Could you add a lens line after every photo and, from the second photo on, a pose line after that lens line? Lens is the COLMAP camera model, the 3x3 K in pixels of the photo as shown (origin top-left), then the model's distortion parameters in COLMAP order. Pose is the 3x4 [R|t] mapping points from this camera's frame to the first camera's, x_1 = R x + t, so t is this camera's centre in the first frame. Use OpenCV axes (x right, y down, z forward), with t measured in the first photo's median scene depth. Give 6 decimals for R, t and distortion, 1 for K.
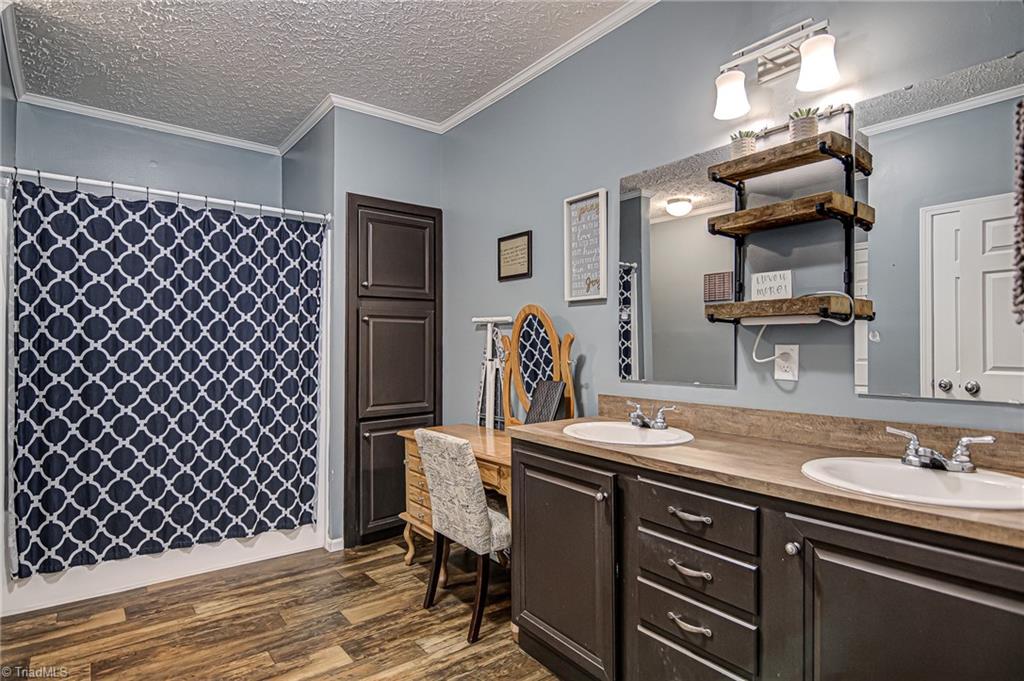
lens RADIAL K [[536.4, 0, 512.9], [0, 536.4, 343.5], [0, 0, 1]] dist [0.013486, -0.011600]
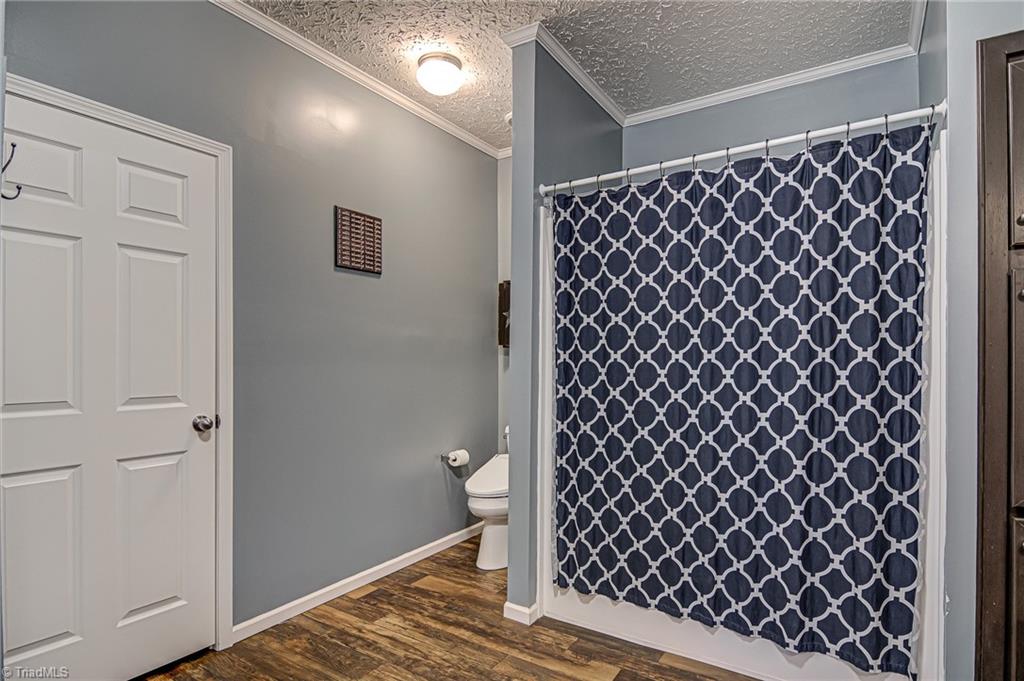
lens RADIAL K [[536.4, 0, 513.2], [0, 536.4, 360.6], [0, 0, 1]] dist [0.013486, -0.011600]
pose [[0.334156, -0.005090, -0.942504, 0.010488], [0.011440, 0.999934, -0.001344, 0.008332], [0.942448, -0.010333, 0.334192, 0.477432]]
